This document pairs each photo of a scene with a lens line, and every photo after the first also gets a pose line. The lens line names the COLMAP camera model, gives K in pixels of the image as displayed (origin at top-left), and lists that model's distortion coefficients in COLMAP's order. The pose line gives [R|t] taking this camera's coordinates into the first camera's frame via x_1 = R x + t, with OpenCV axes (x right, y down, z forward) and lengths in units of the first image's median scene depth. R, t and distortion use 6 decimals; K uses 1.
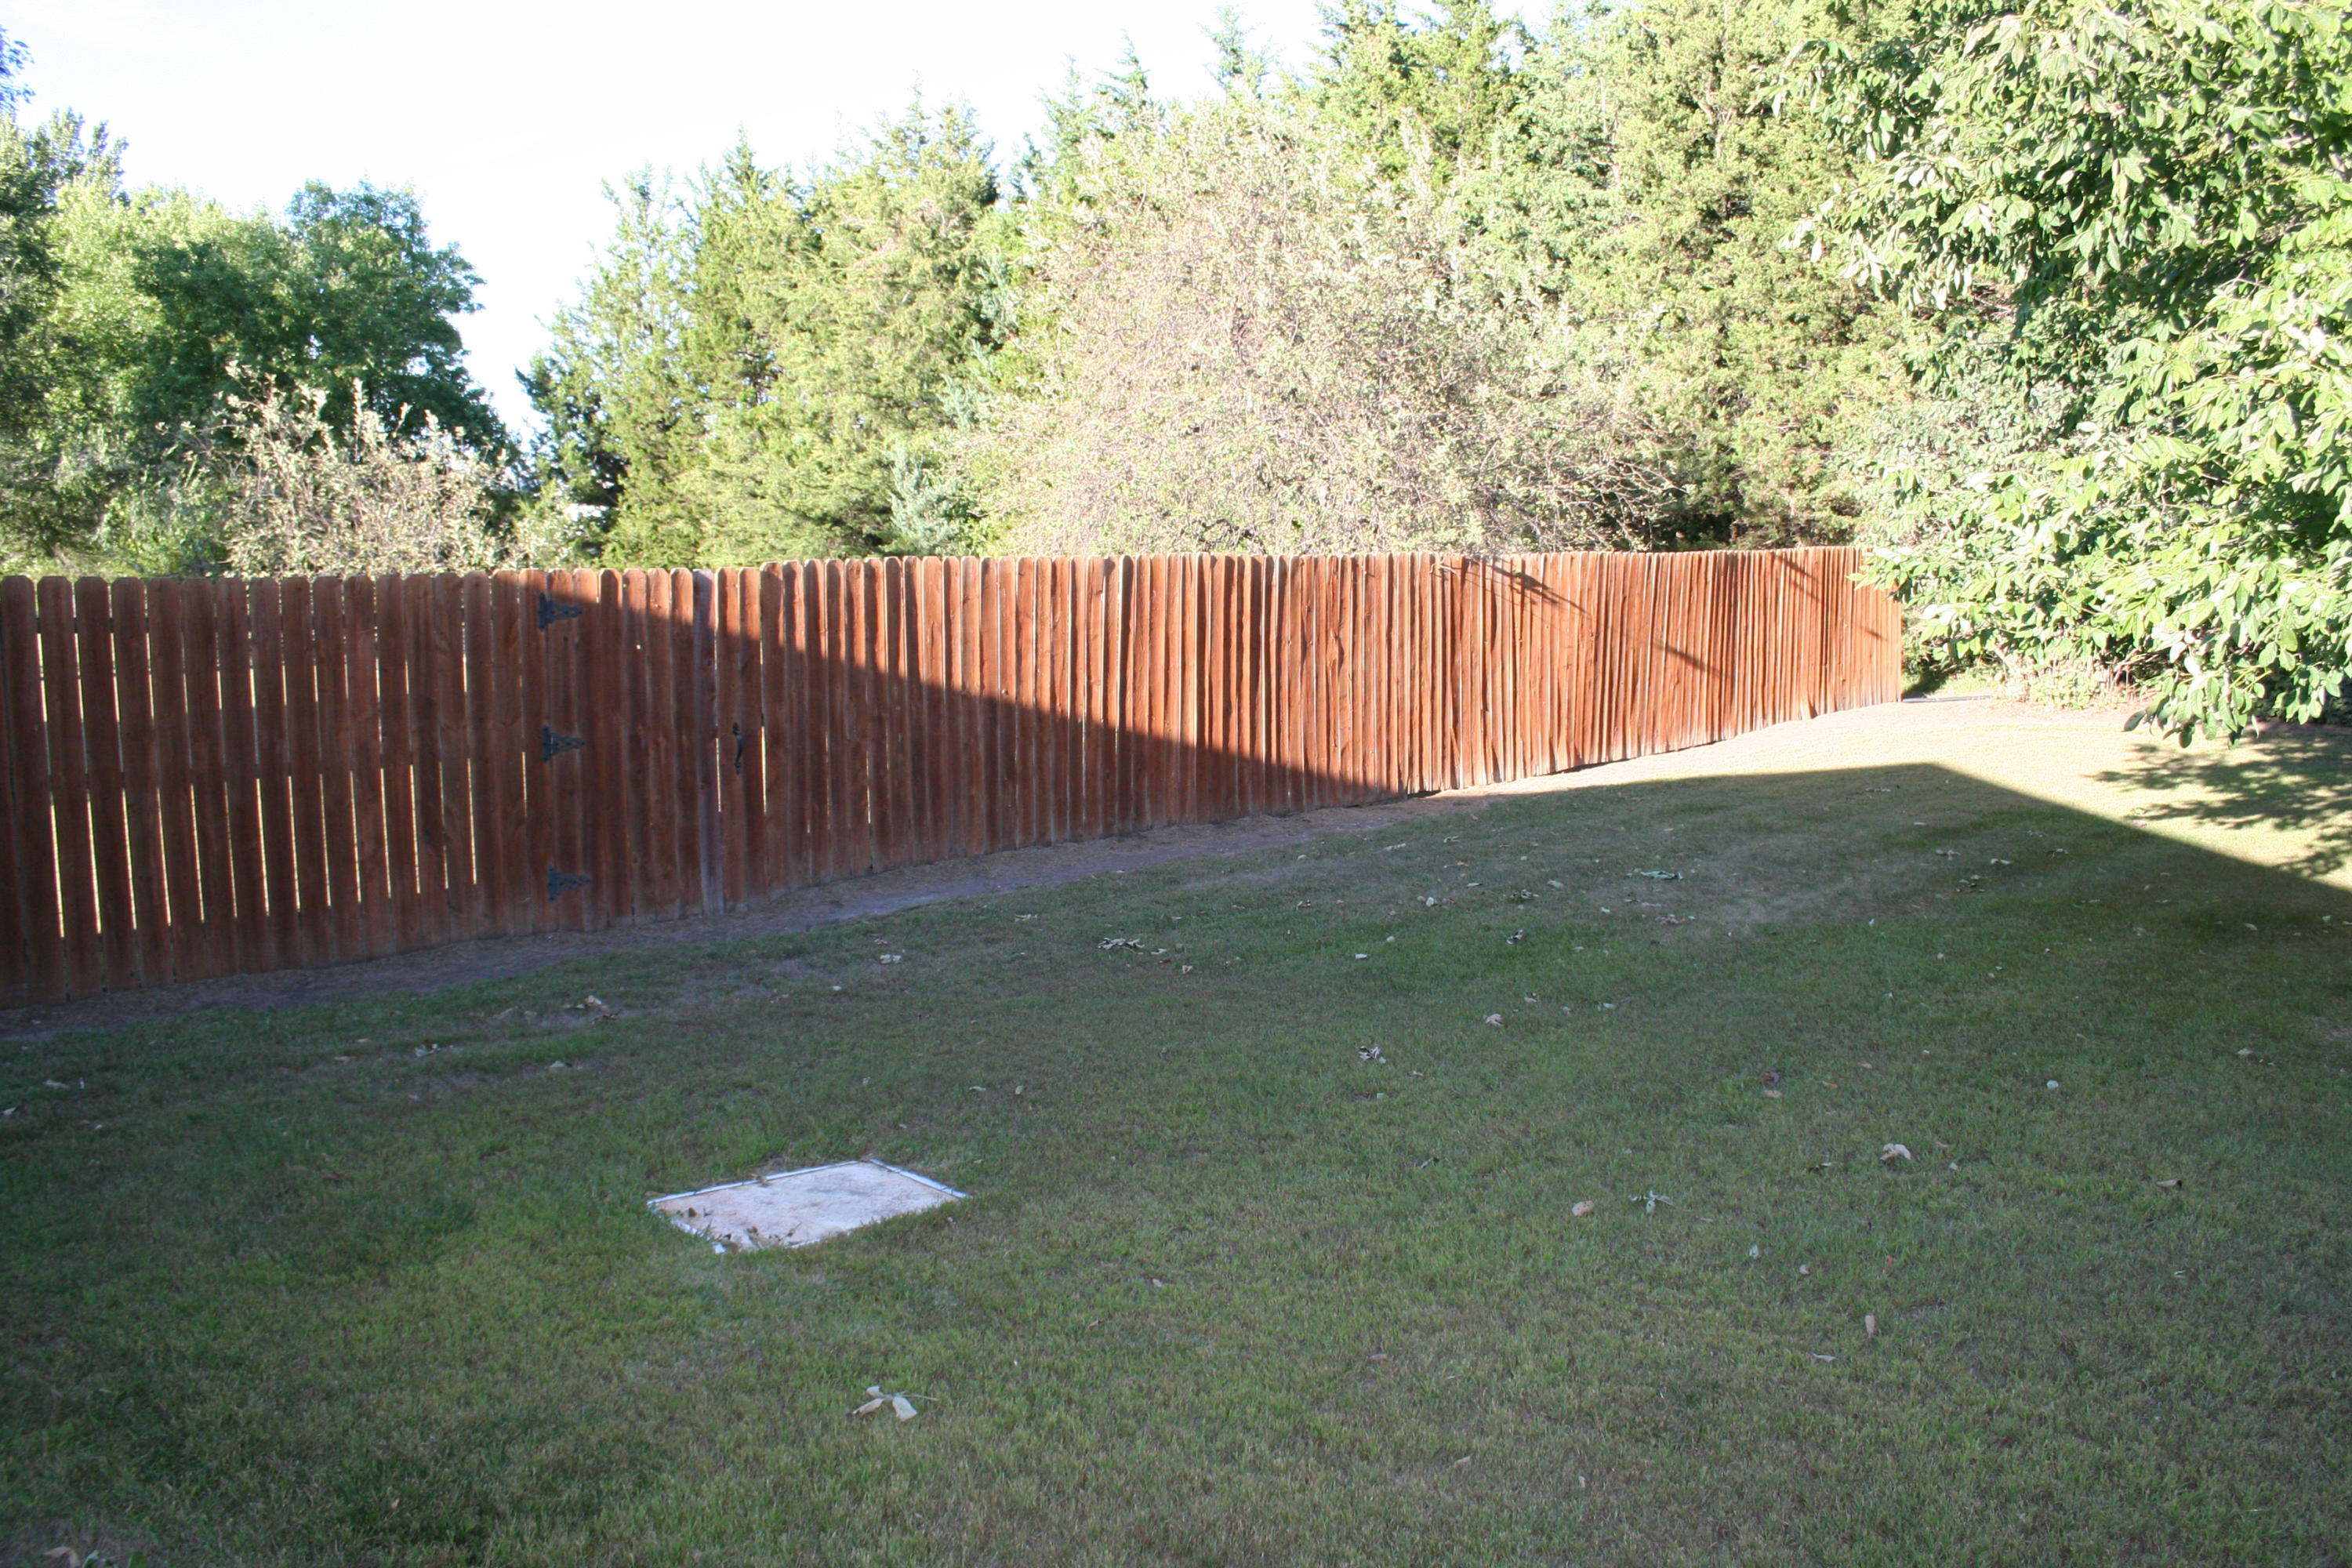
lens RADIAL K [[1929.4, 0, 1233.2], [0, 1929.4, 791.6], [0, 0, 1]] dist [-0.149359, 0.102678]
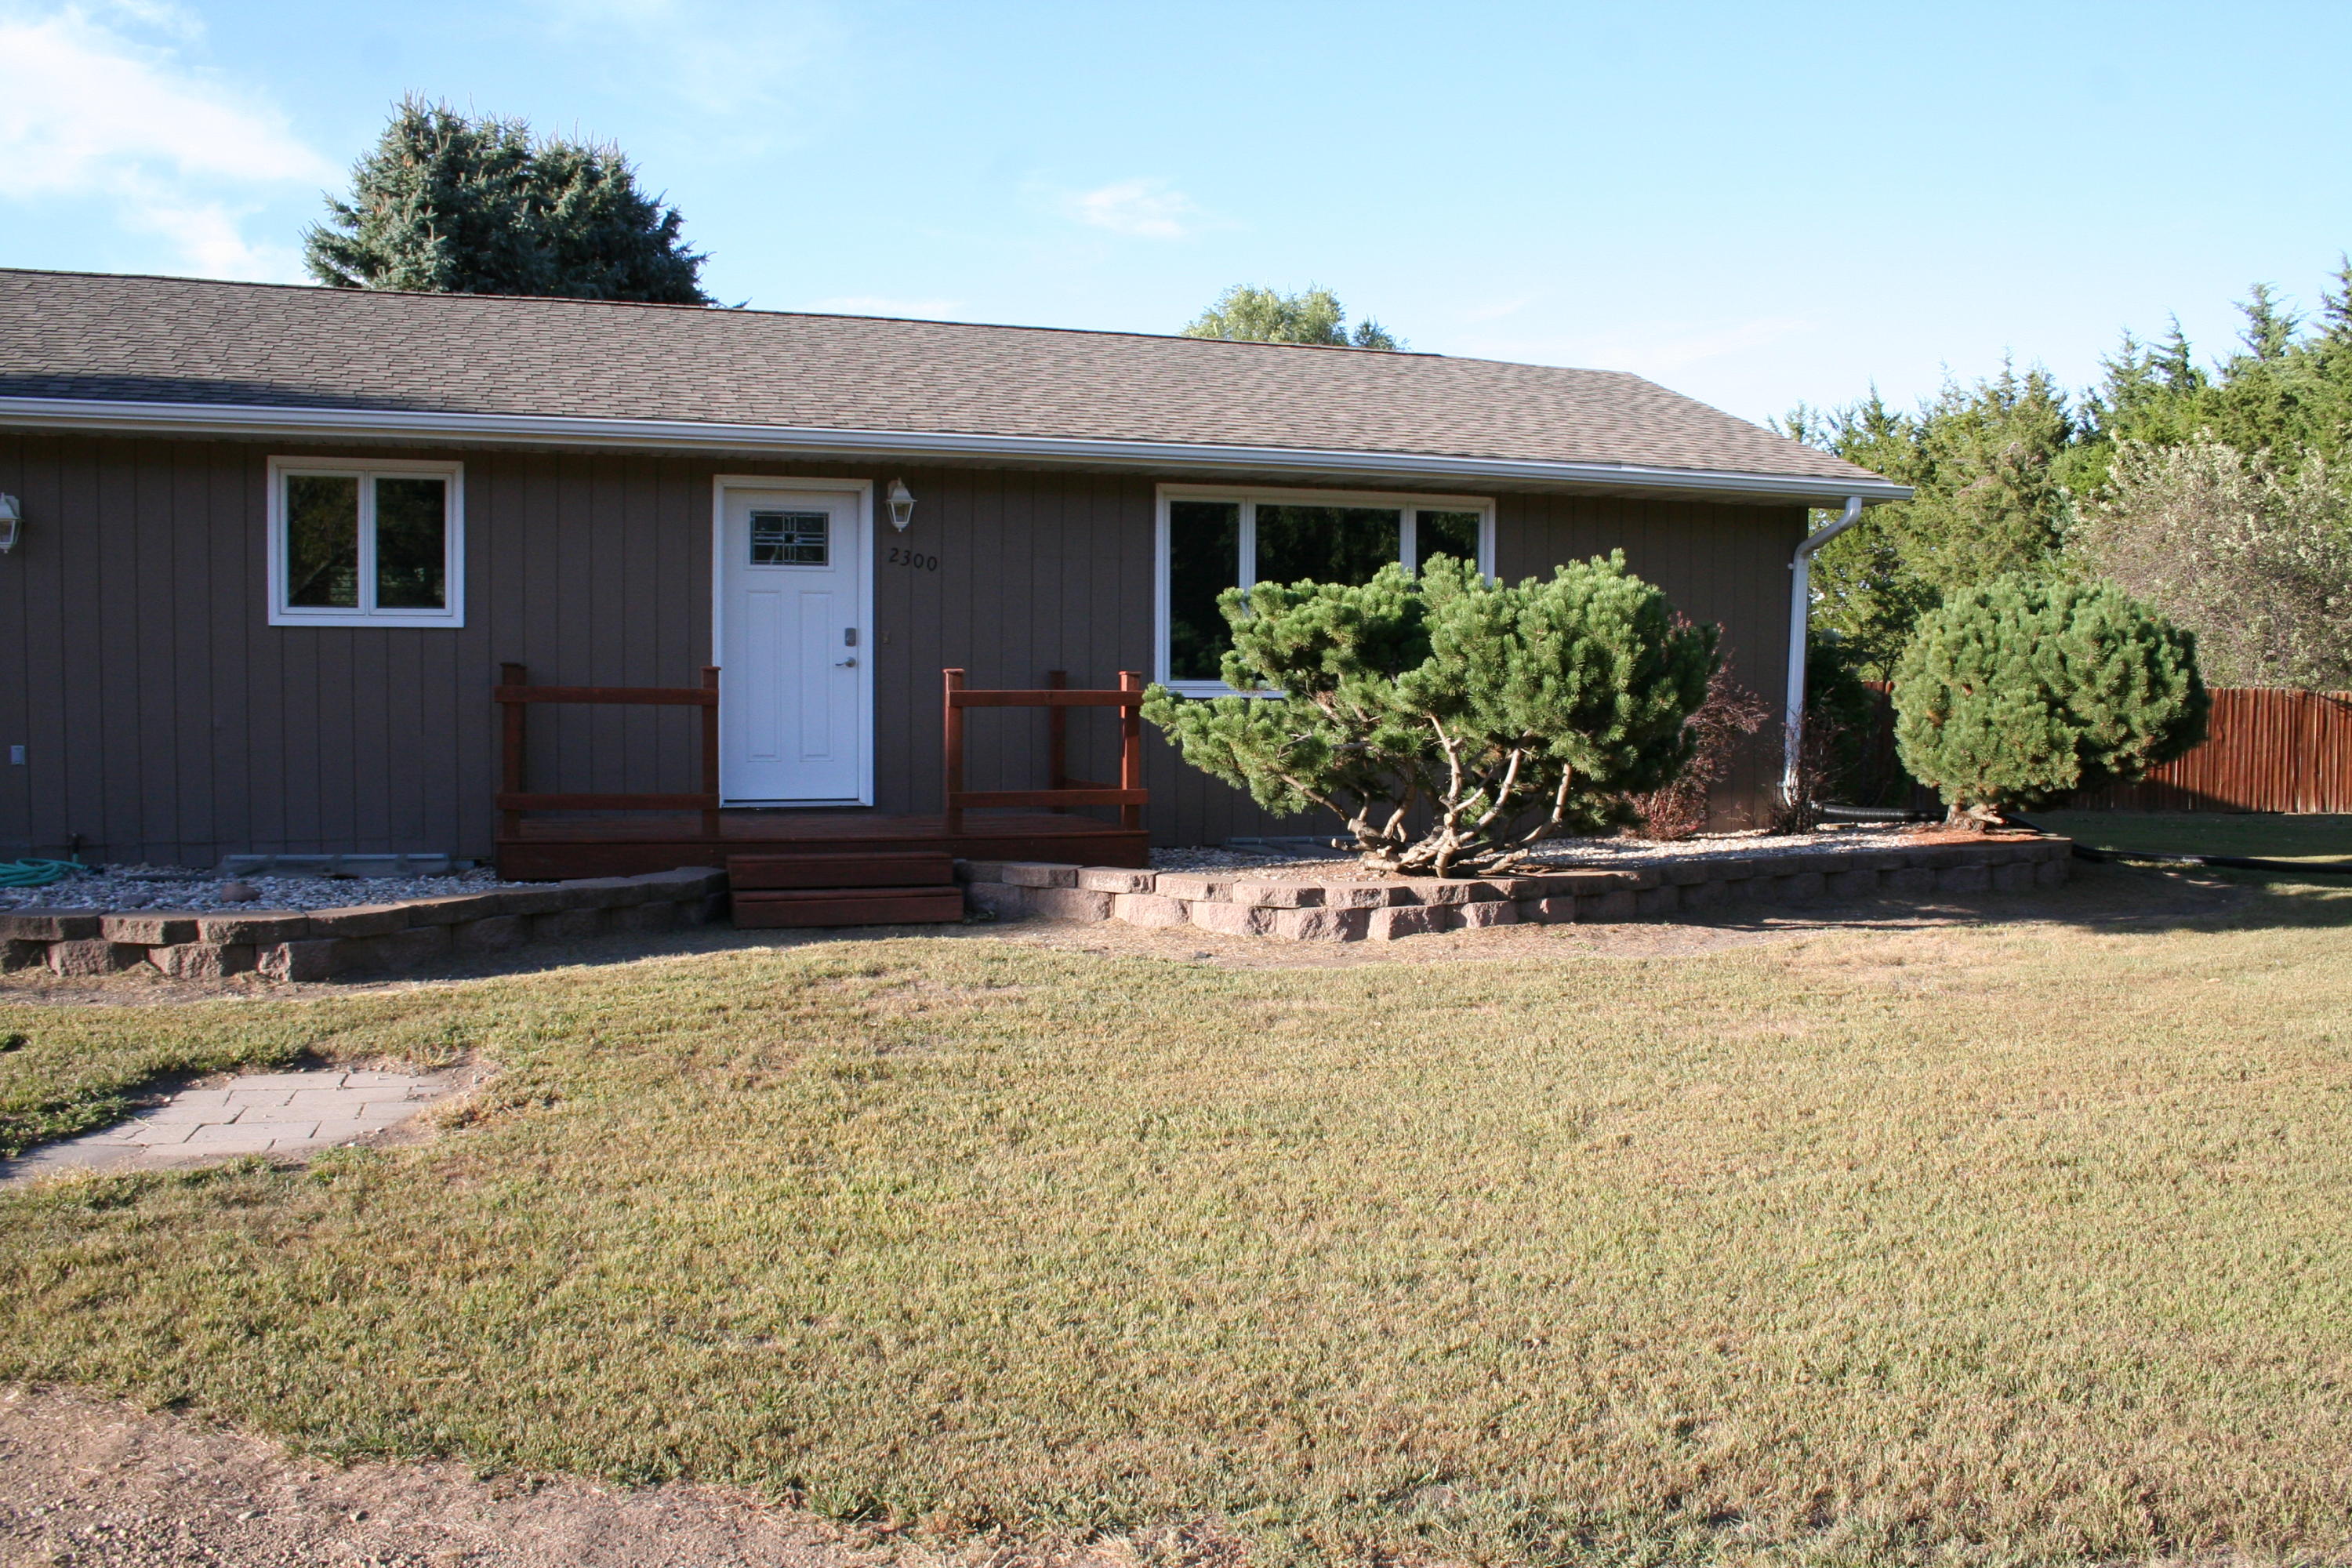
lens RADIAL K [[1944.7, 0, 1169.5], [0, 1944.7, 787.4], [0, 0, 1]] dist [-0.102213, 0.112255]
pose [[0.844098, 0.034719, -0.535064, 0.083596], [-0.075929, 0.995585, -0.055182, 0.075788], [0.530786, 0.087206, 0.843007, -0.552134]]
